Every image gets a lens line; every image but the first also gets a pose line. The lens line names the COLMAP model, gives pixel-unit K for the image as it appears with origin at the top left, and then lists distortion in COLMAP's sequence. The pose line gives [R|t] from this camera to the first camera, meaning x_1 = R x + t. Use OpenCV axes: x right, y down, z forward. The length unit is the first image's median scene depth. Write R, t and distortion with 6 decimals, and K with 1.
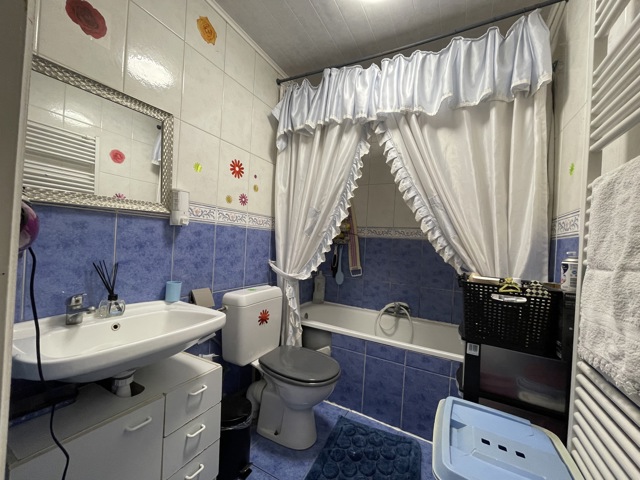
lens RADIAL K [[257.9, 0, 320.6], [0, 257.9, 240.5], [0, 0, 1]] dist [0.001445, -0.001270]
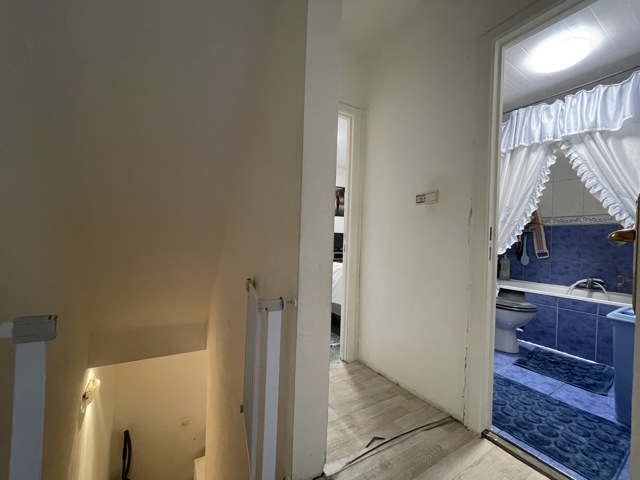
lens RADIAL K [[257.9, 0, 318.0], [0, 257.9, 242.4], [0, 0, 1]] dist [0.001445, -0.001270]
pose [[0.857962, -0.029876, -0.512844, -0.219180], [0.025357, 0.999553, -0.015809, 0.085751], [0.513087, 0.000559, 0.858336, -0.888247]]
